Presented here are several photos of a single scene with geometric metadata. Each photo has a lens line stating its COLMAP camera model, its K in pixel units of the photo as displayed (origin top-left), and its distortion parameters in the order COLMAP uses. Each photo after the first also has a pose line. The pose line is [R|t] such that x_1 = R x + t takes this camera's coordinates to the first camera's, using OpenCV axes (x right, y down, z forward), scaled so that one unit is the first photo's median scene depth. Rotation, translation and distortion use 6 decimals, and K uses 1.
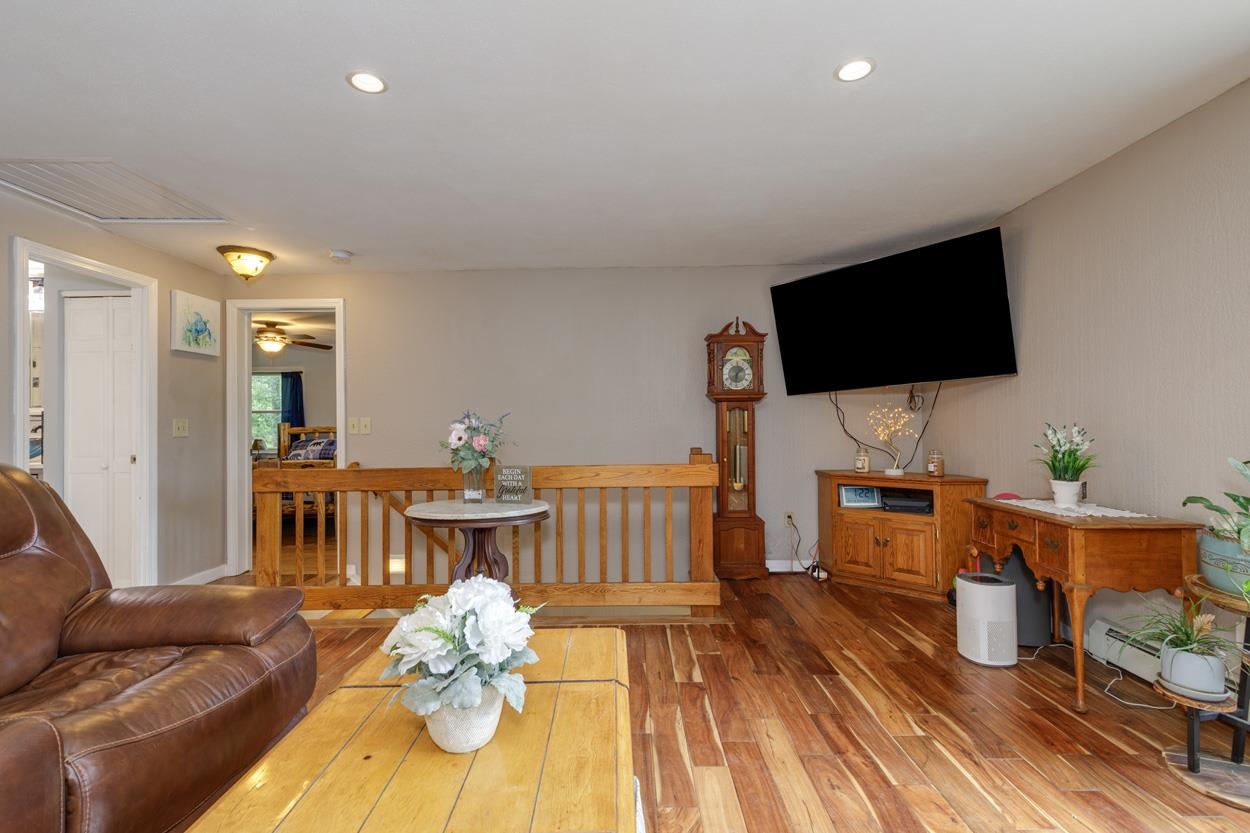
lens RADIAL K [[570.5, 0, 625.0], [0, 570.5, 416.5], [0, 0, 1]] dist [0.000869, -0.000061]
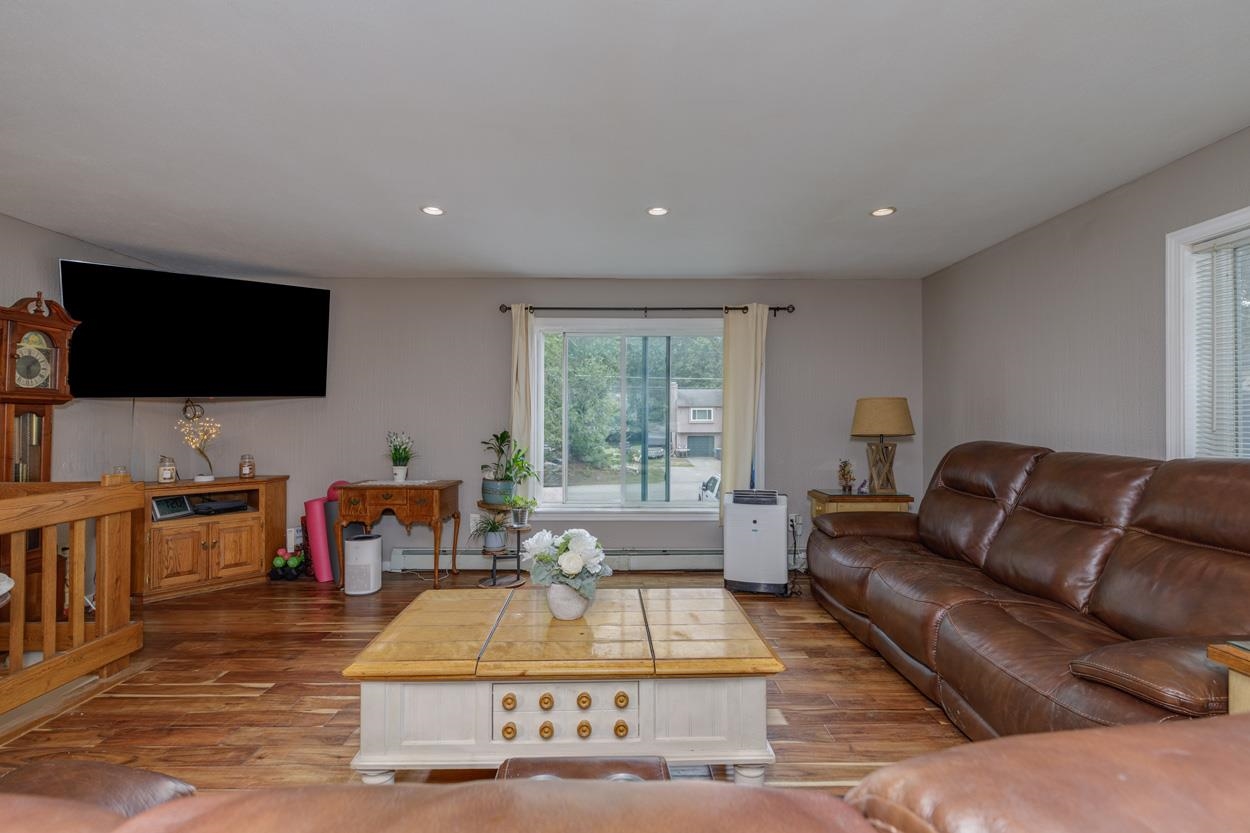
lens RADIAL K [[570.5, 0, 625.0], [0, 570.5, 416.5], [0, 0, 1]] dist [0.000869, -0.000061]
pose [[-0.044721, 0.020666, 0.998786, -0.584981], [-0.011393, 0.999710, -0.021196, -0.003427], [-0.998935, -0.012327, -0.044473, 0.260528]]
